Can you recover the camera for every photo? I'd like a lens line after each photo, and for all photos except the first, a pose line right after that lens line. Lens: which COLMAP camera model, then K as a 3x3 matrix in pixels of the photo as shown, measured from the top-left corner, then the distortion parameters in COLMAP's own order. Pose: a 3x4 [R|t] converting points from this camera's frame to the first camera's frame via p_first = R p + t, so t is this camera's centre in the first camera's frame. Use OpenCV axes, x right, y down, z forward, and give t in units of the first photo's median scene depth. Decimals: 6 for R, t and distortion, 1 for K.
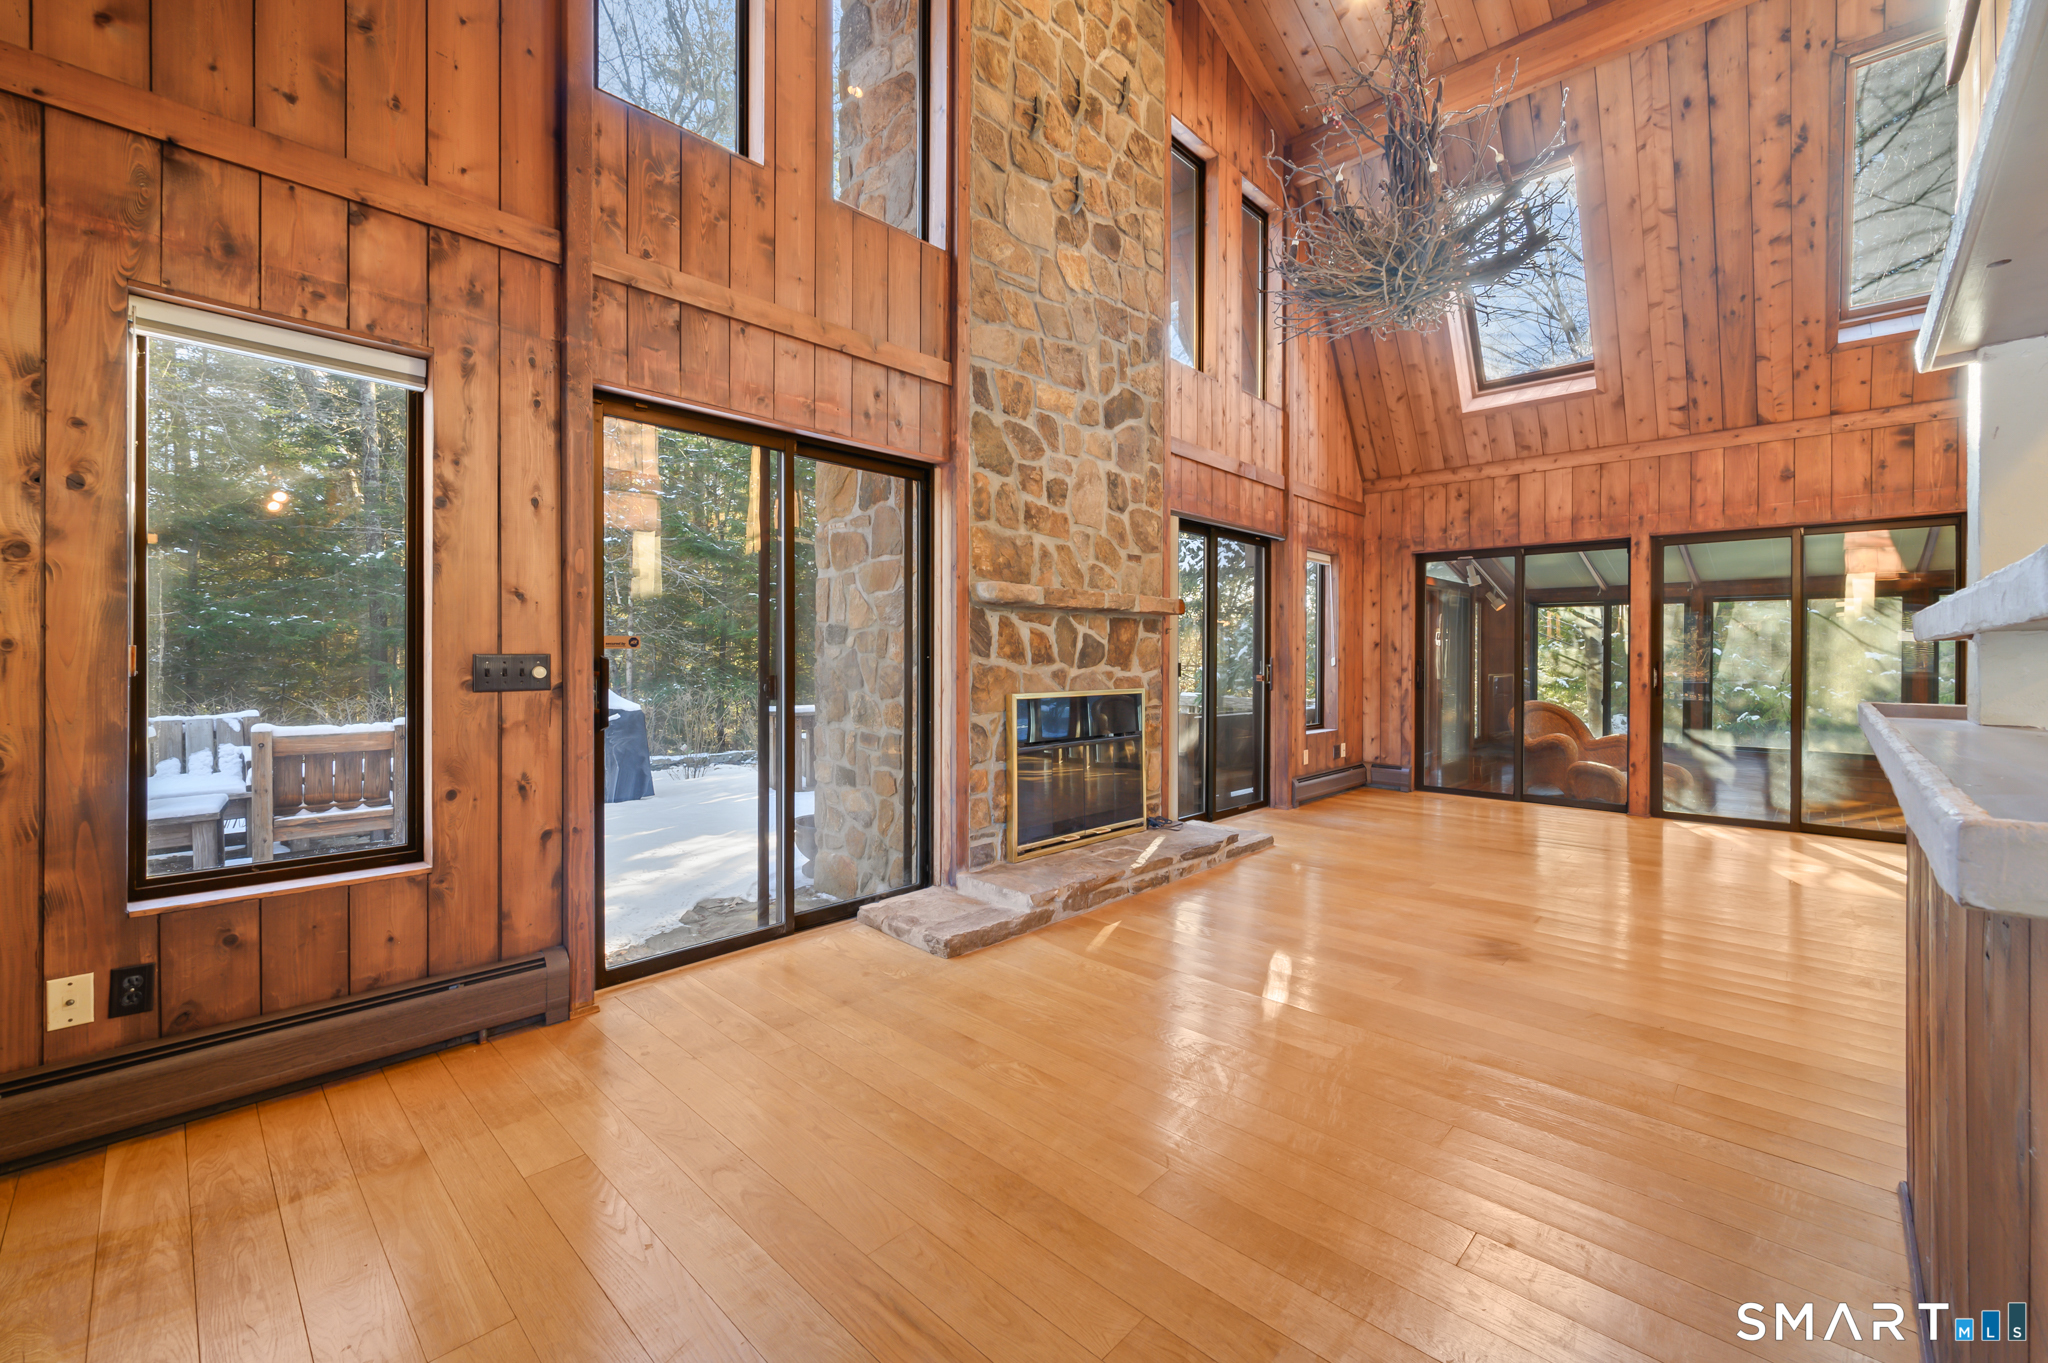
lens RADIAL K [[809.3, 0, 1082.4], [0, 809.3, 654.4], [0, 0, 1]] dist [-0.006305, 0.001231]
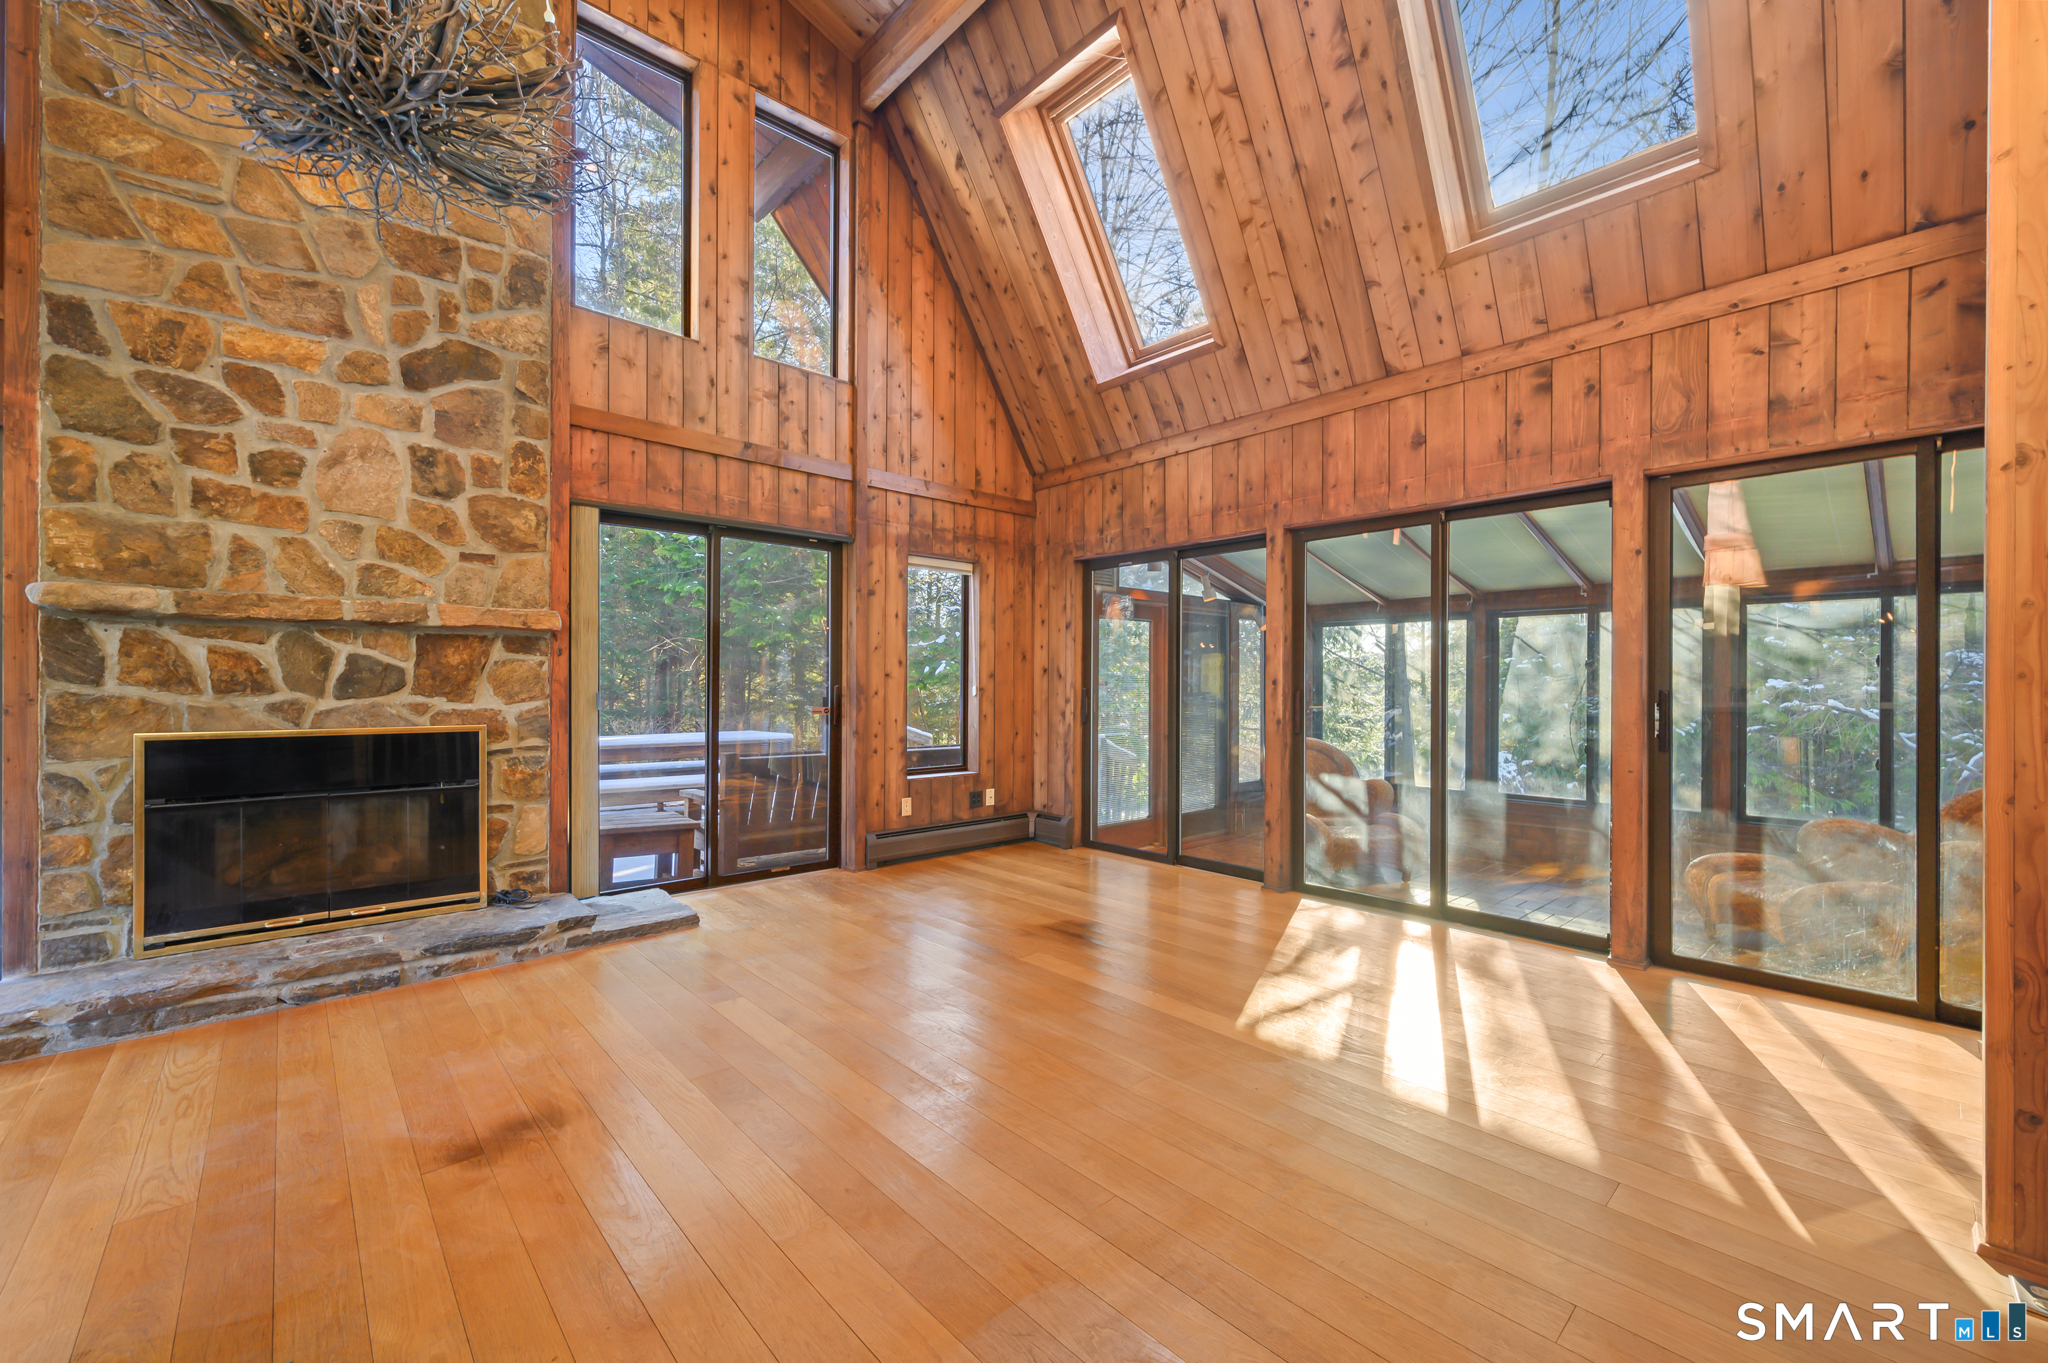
lens RADIAL K [[809.3, 0, 1048.8], [0, 809.3, 682.1], [0, 0, 1]] dist [-0.006305, 0.001231]
pose [[0.997524, -0.000991, -0.070324, 0.619381], [0.000807, 0.999996, -0.002650, 0.002938], [0.070327, 0.002587, 0.997521, 0.242642]]
